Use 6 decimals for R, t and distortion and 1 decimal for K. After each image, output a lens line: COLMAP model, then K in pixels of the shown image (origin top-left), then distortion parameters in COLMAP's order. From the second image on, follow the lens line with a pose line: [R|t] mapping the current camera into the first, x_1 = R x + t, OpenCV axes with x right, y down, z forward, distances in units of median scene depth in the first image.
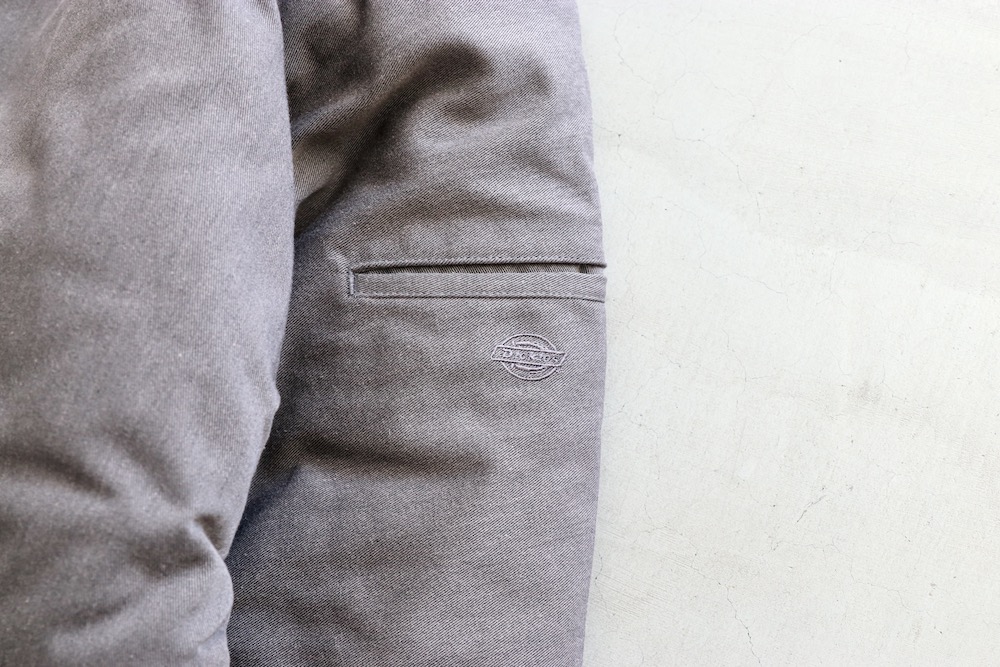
lens RADIAL K [[1125.4, 0, 500.0], [0, 1125.4, 333.5], [0, 0, 1]] dist [0.003853, -0.007972]
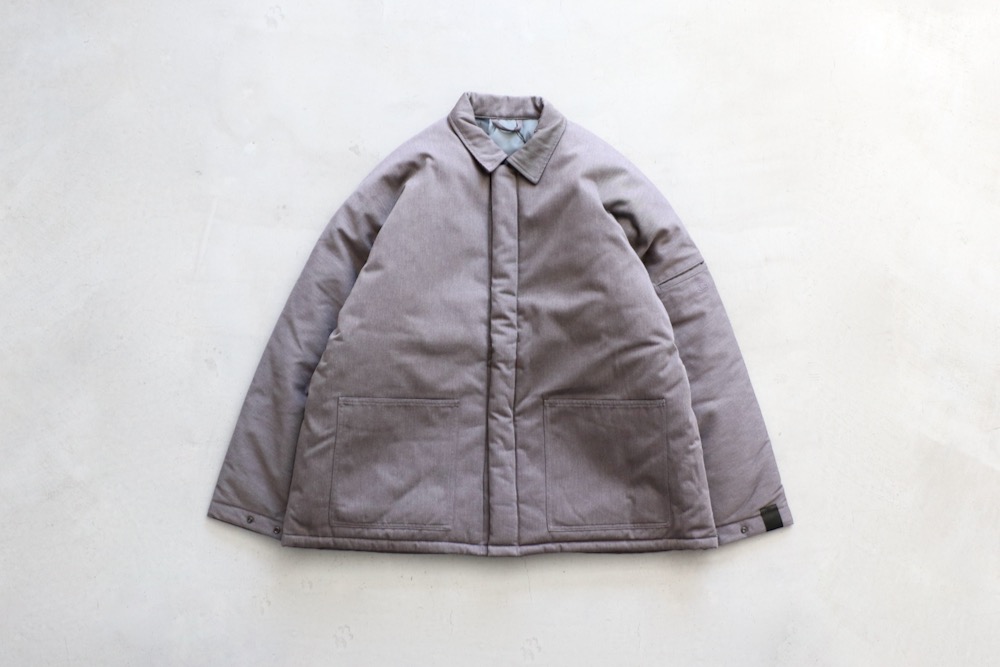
lens RADIAL K [[1125.4, 0, 500.0], [0, 1125.4, 333.5], [0, 0, 1]] dist [0.003853, -0.007972]
pose [[0.887912, -0.421568, 0.184101, -1.575943], [0.411409, 0.906776, 0.092193, -0.550217], [-0.205805, -0.006119, 0.978574, -3.180768]]
